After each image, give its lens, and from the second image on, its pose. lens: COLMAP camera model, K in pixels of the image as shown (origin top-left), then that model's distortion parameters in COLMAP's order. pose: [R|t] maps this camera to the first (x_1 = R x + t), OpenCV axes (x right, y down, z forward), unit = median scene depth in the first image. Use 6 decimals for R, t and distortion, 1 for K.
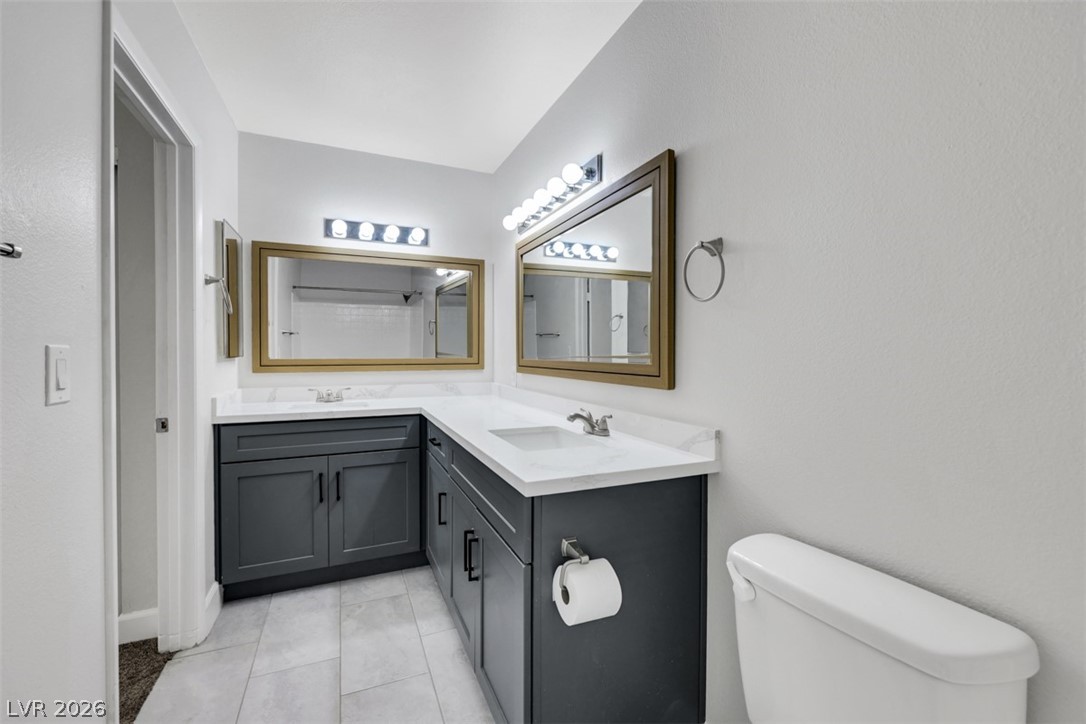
lens RADIAL K [[450.0, 0, 543.0], [0, 450.0, 362.0], [0, 0, 1]] dist [-0.001035, -0.000175]
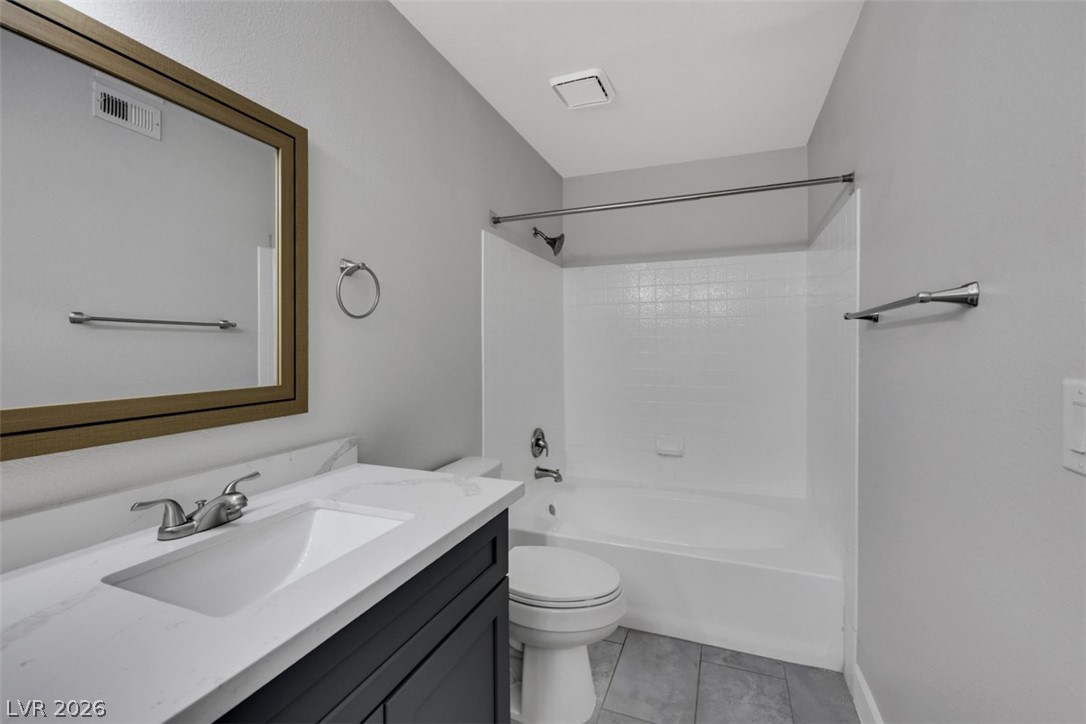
lens RADIAL K [[446.8, 0, 565.5], [0, 446.8, 361.9], [0, 0, 1]] dist [-0.001017, -0.000141]
pose [[-0.719841, -0.023229, 0.693750, -0.657456], [0.013419, 0.998787, 0.047367, -0.066899], [-0.694009, 0.043406, -0.718657, 1.262978]]
